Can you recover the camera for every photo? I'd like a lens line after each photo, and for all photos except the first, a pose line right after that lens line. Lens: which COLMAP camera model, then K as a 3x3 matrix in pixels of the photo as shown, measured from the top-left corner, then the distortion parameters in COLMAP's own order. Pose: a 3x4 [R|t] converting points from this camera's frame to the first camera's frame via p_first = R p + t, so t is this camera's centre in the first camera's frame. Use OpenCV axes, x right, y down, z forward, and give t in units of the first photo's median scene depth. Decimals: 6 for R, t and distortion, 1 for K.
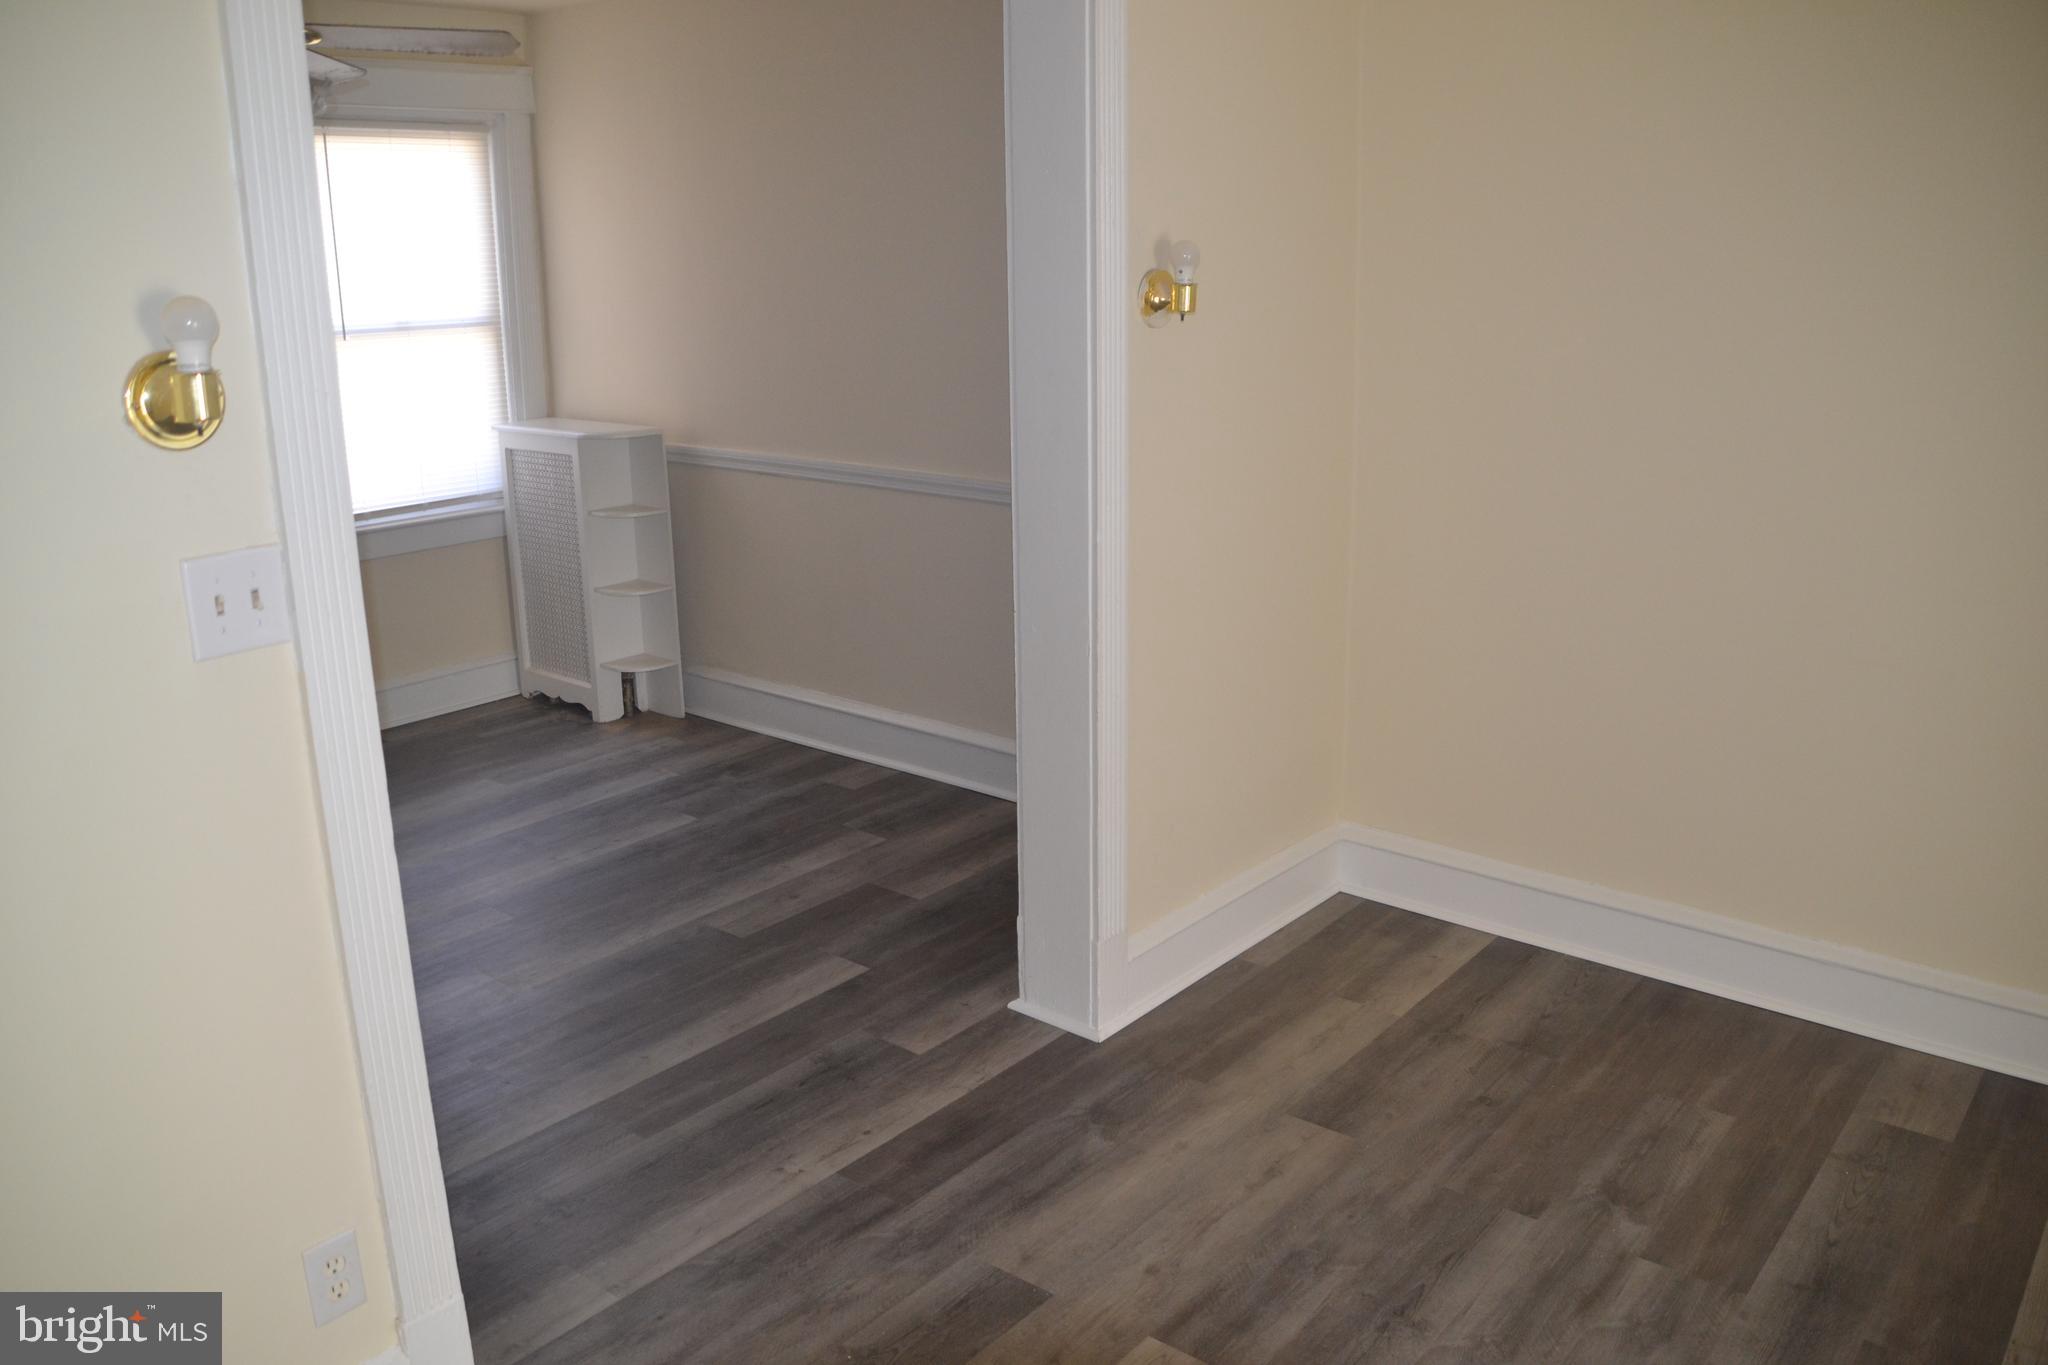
lens RADIAL K [[1631.4, 0, 1025.3], [0, 1631.4, 689.8], [0, 0, 1]] dist [-0.149871, 0.097499]
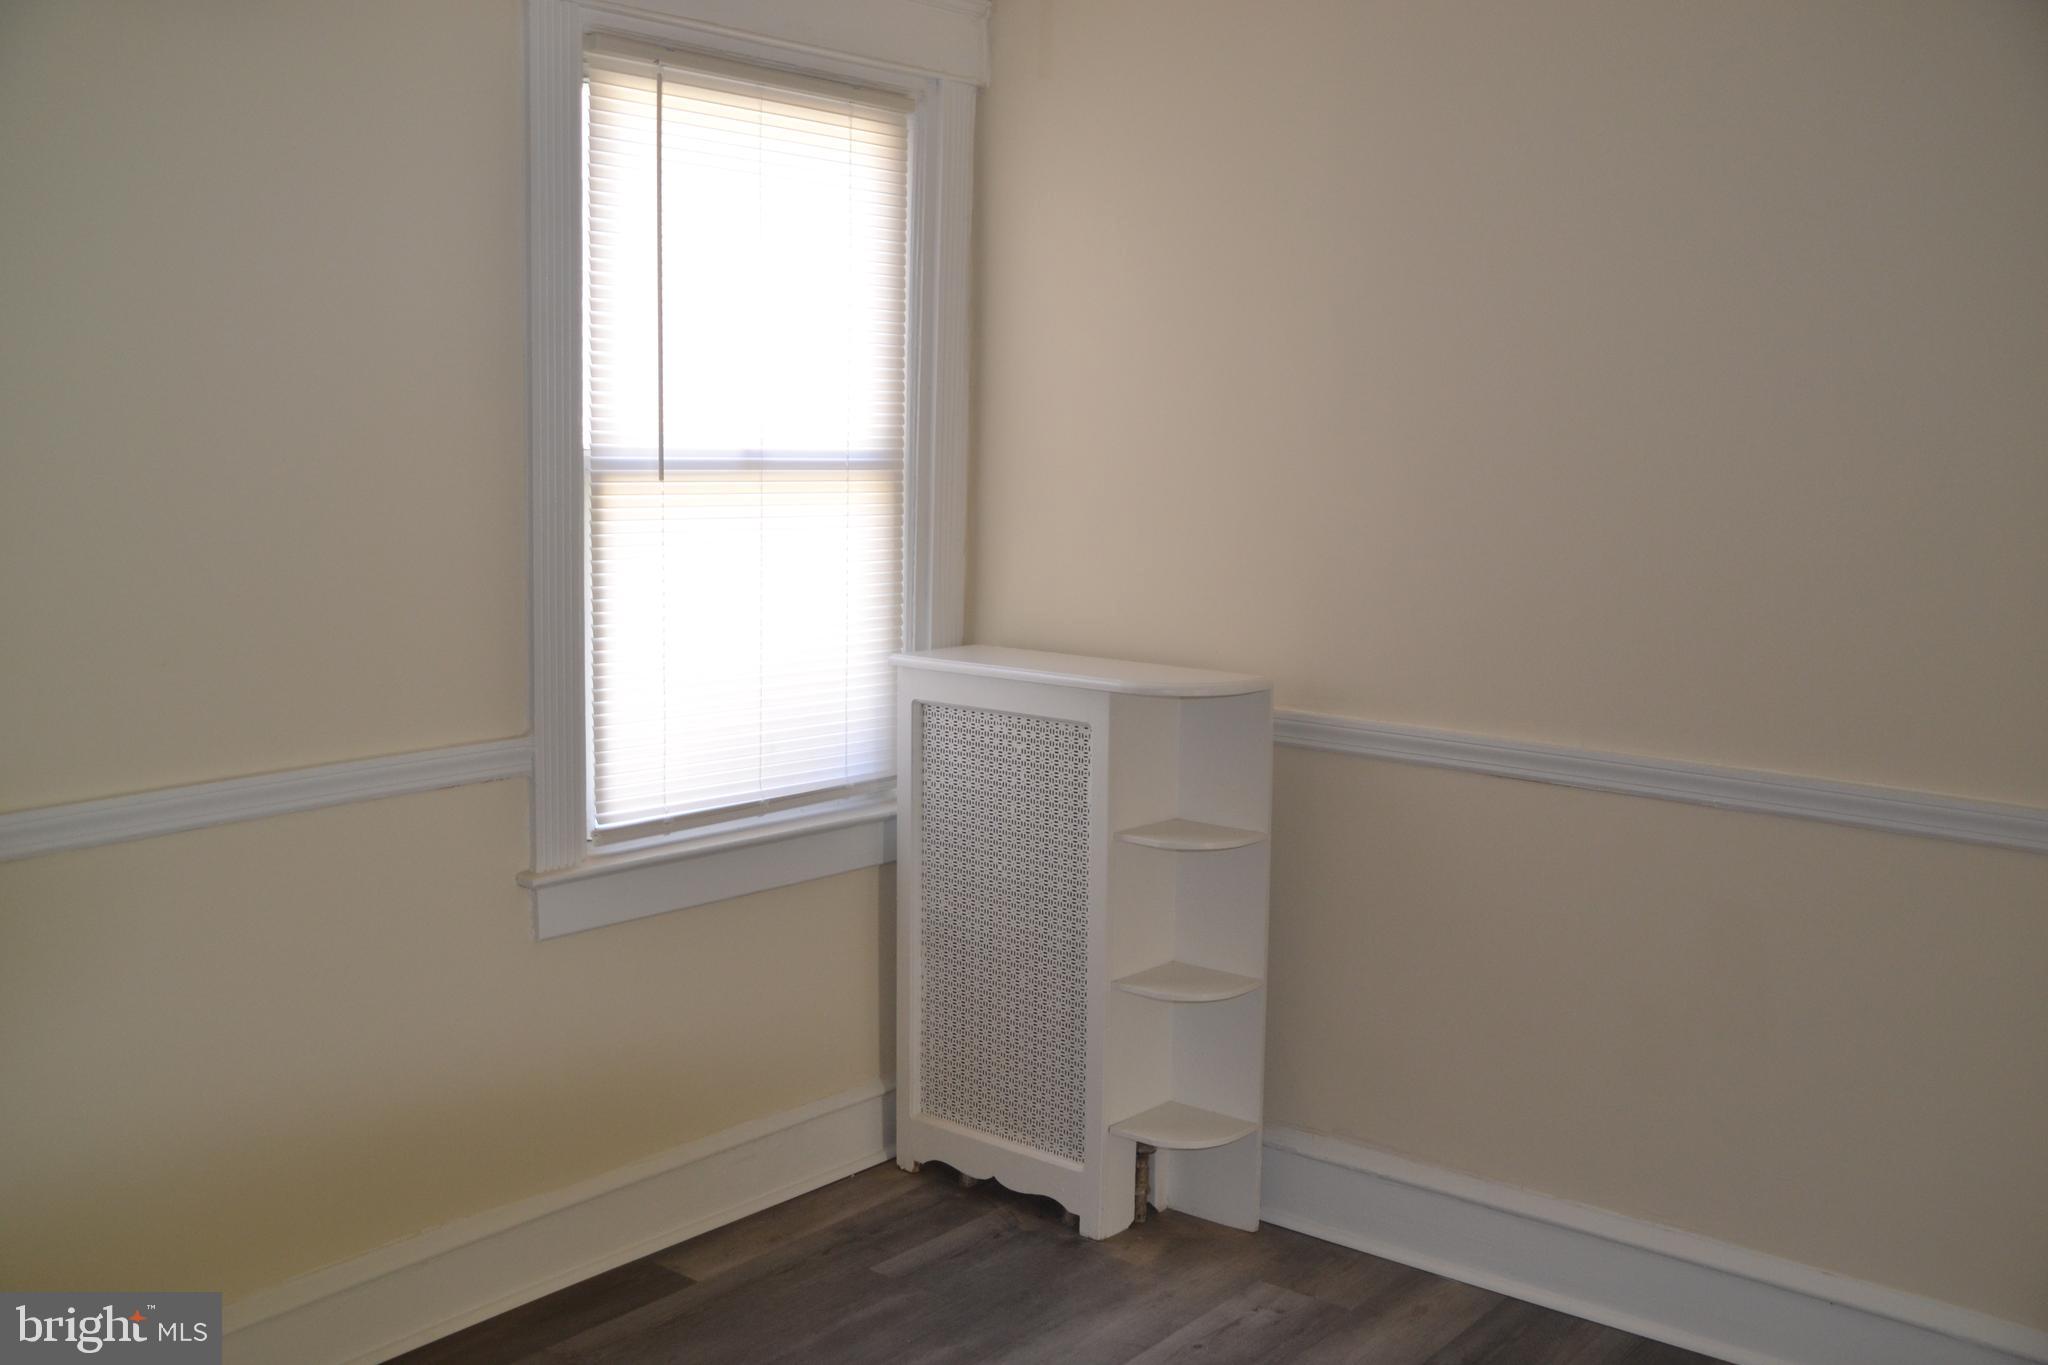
lens RADIAL K [[2059.2, 0, 1022.3], [0, 2059.2, 689.3], [0, 0, 1]] dist [-0.033083, 0.000000]
pose [[0.999392, 0.028638, 0.019880, -0.304101], [-0.025662, 0.990304, -0.136526, -0.063085], [-0.023597, 0.135933, 0.990437, 0.329854]]
